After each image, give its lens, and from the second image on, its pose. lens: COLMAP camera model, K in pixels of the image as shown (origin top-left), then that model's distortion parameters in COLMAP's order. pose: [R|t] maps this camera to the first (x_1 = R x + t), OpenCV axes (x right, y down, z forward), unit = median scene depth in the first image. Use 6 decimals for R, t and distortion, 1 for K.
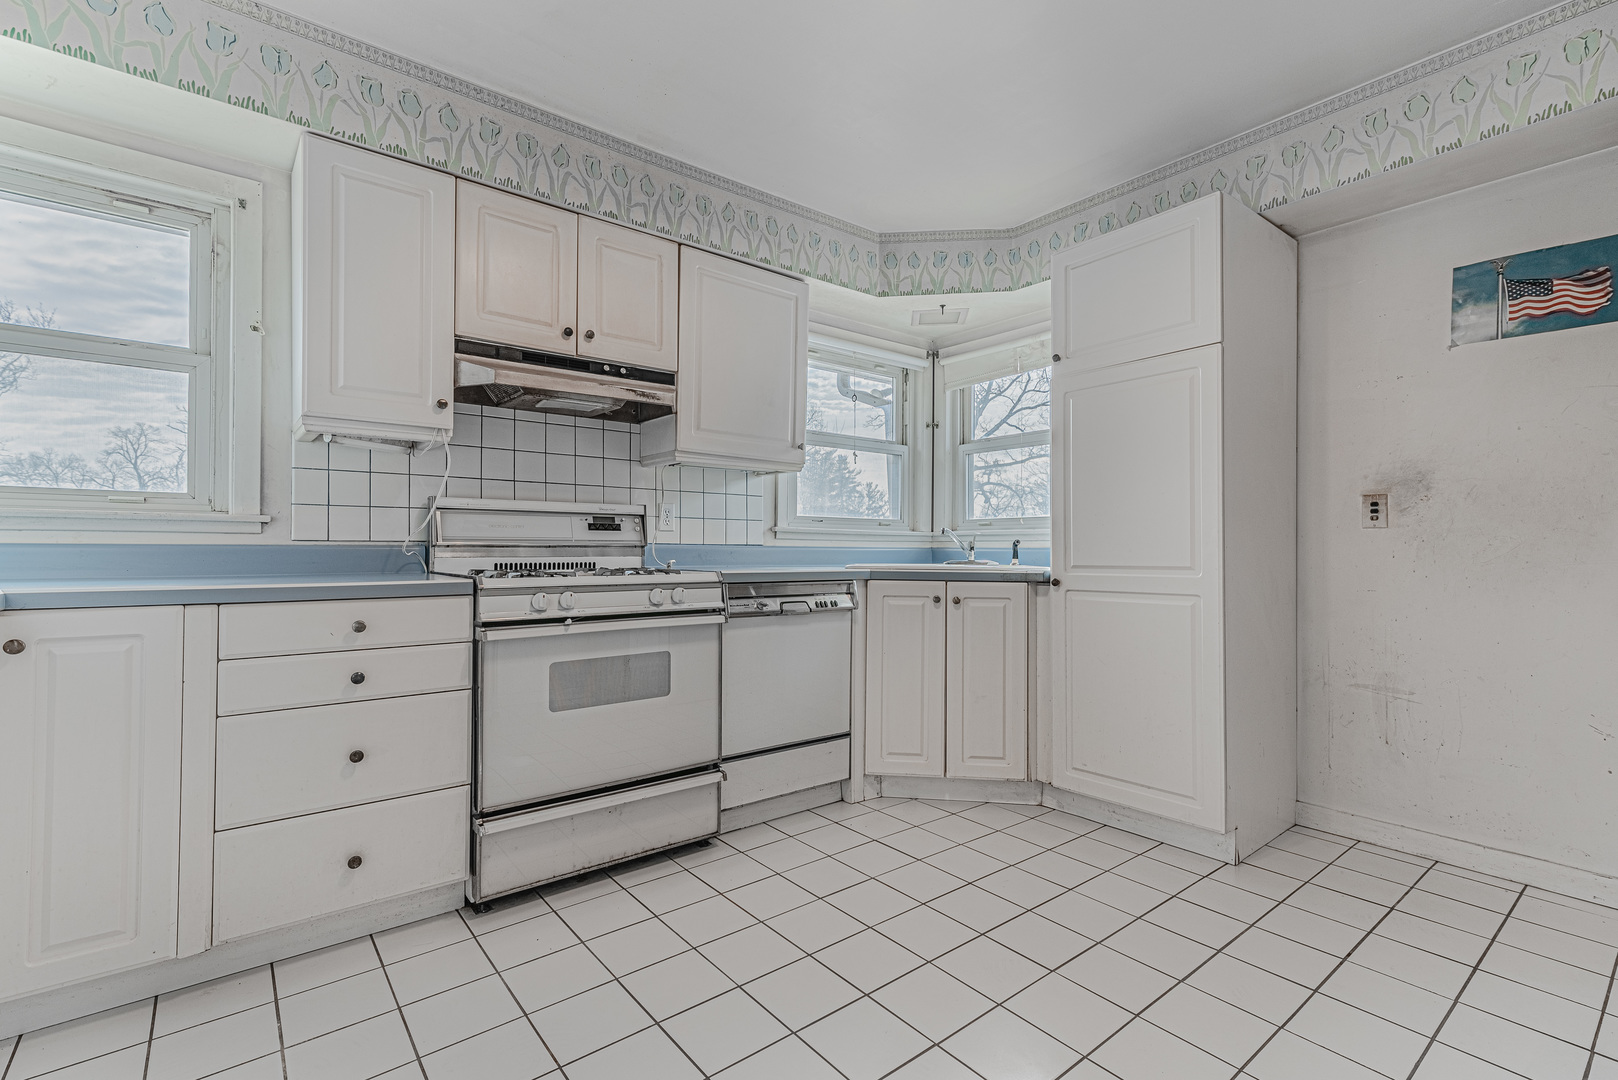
lens RADIAL K [[725.0, 0, 817.7], [0, 725.0, 544.2], [0, 0, 1]] dist [0.012508, -0.001195]
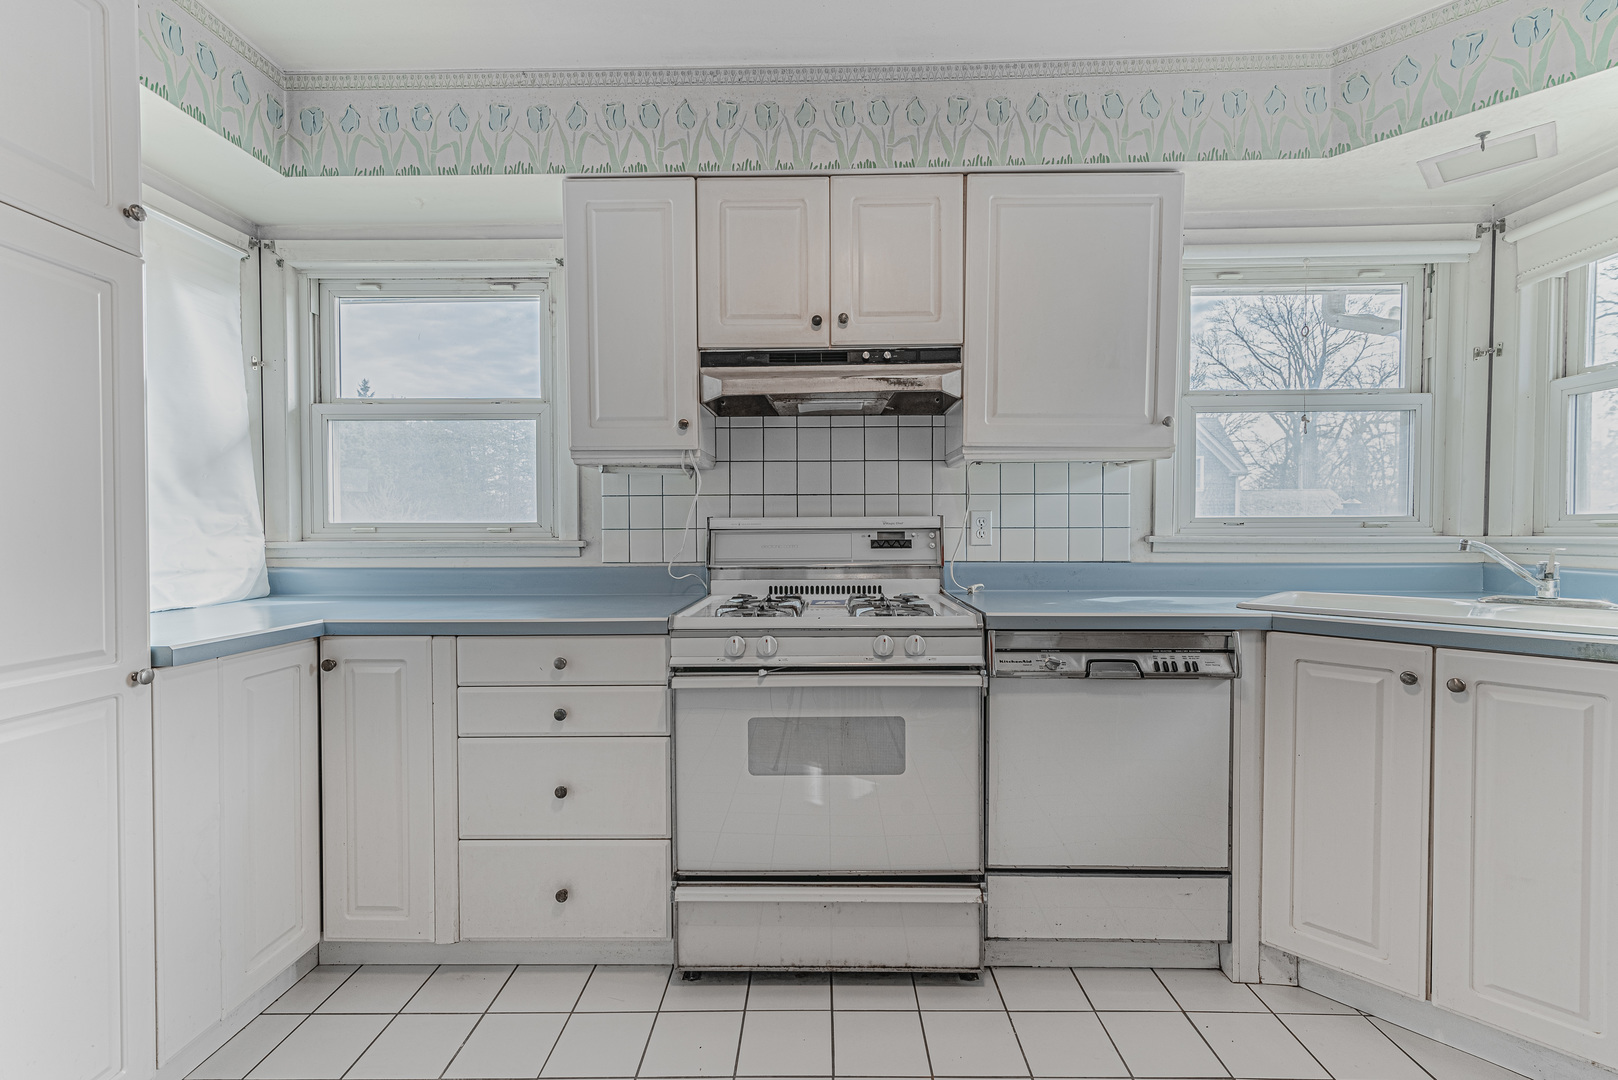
lens RADIAL K [[725.0, 0, 817.7], [0, 725.0, 544.2], [0, 0, 1]] dist [0.012508, -0.001195]
pose [[0.769593, 0.008088, -0.638483, 0.192738], [0.011397, 0.999586, 0.026401, -0.050654], [0.638433, -0.027595, 0.769183, 0.325053]]
